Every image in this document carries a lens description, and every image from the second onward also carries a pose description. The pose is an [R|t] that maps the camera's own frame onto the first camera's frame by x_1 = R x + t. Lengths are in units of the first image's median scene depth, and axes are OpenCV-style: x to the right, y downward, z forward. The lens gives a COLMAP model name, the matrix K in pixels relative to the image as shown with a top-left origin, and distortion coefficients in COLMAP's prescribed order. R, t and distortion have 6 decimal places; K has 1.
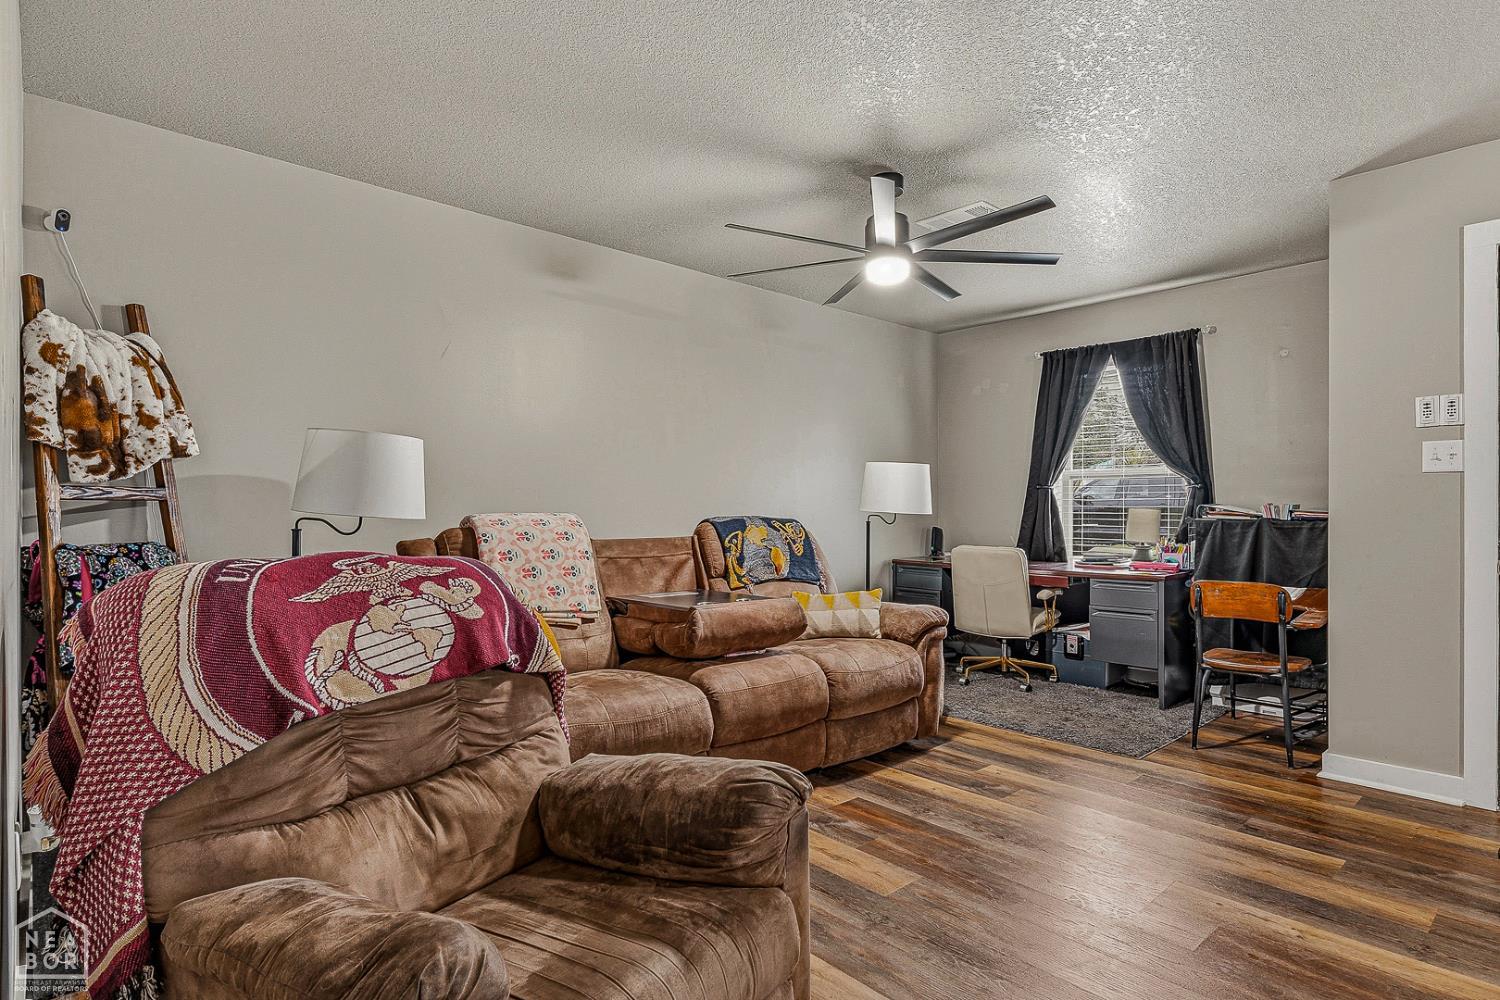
lens RADIAL K [[782.1, 0, 750.2], [0, 782.1, 513.8], [0, 0, 1]] dist [0.001036, -0.000216]
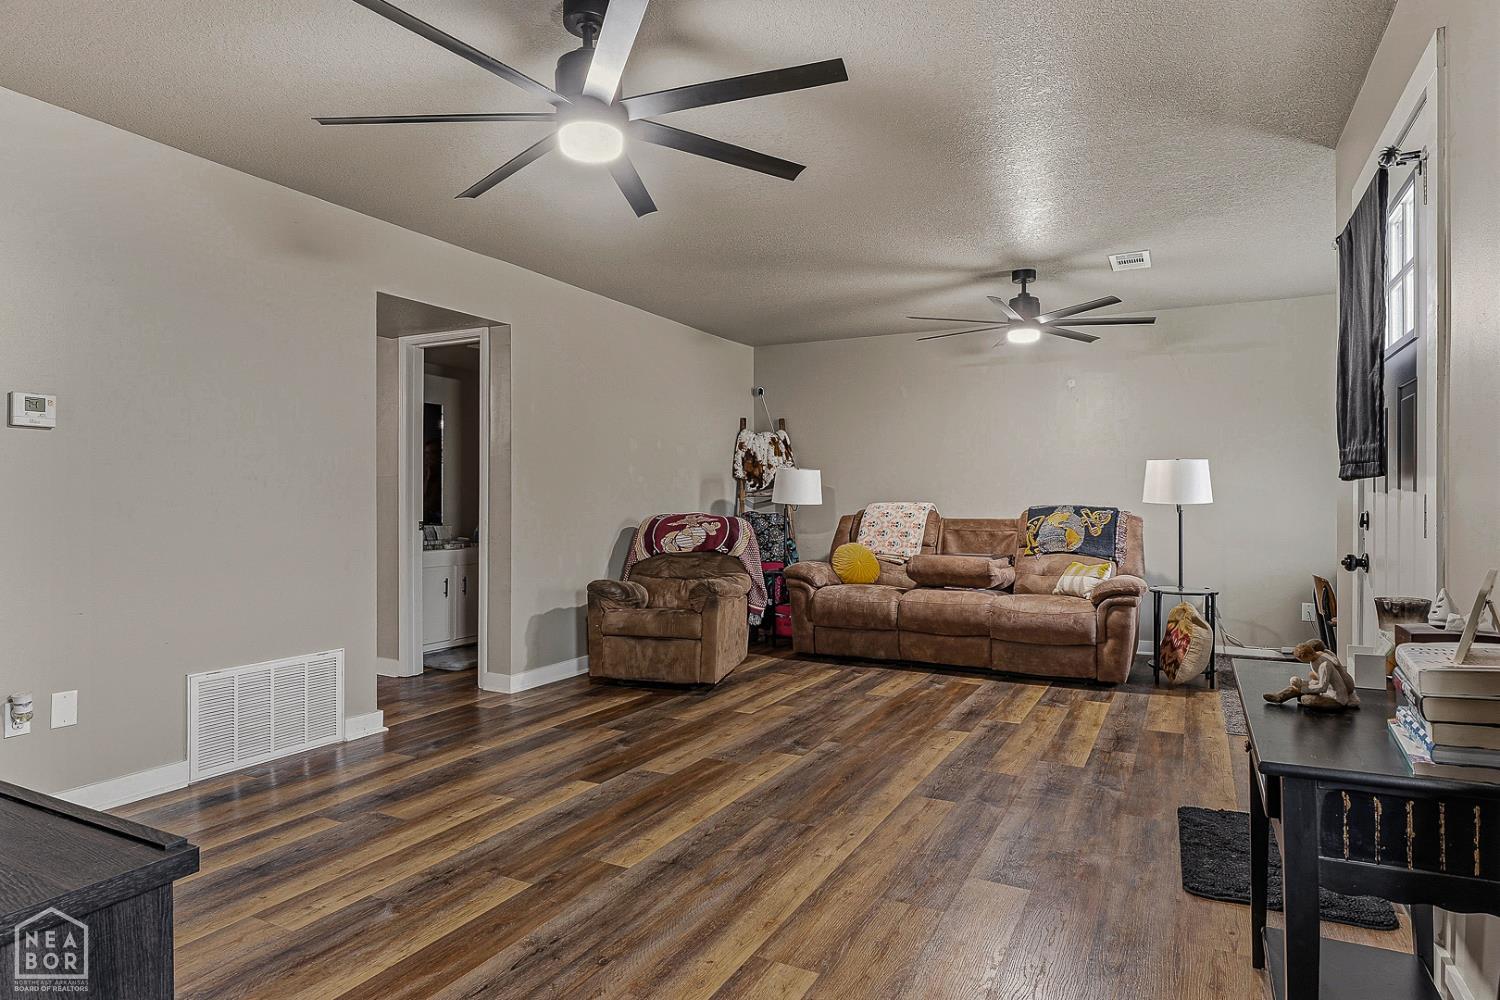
lens RADIAL K [[847.0, 0, 752.6], [0, 847.0, 502.7], [0, 0, 1]] dist [0.000838, 0.000210]
pose [[0.343201, -0.000896, -0.939262, 1.202354], [-0.005768, 0.999979, -0.003062, 0.006428], [0.939244, 0.006469, 0.343188, -0.005235]]
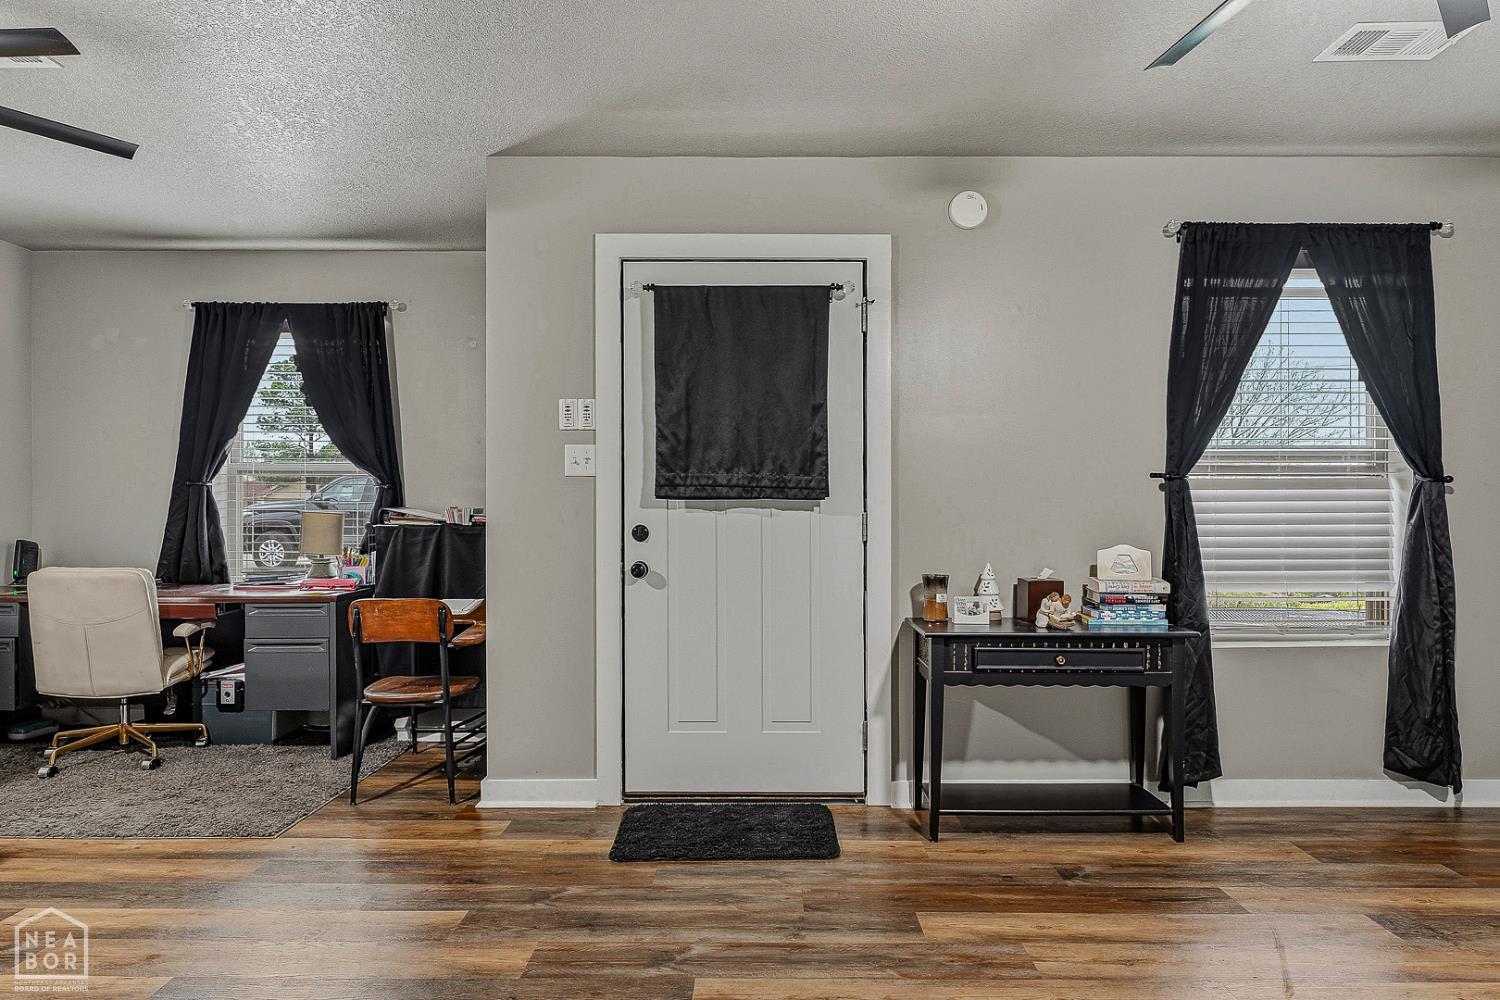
lens RADIAL K [[894.2, 0, 753.2], [0, 894.2, 512.0], [0, 0, 1]] dist [-0.000178, -0.000072]
pose [[0.679132, 0.002653, 0.734011, 0.144430], [0.003806, 0.999967, -0.007136, 0.000960], [-0.734006, 0.007640, 0.679100, 0.046323]]
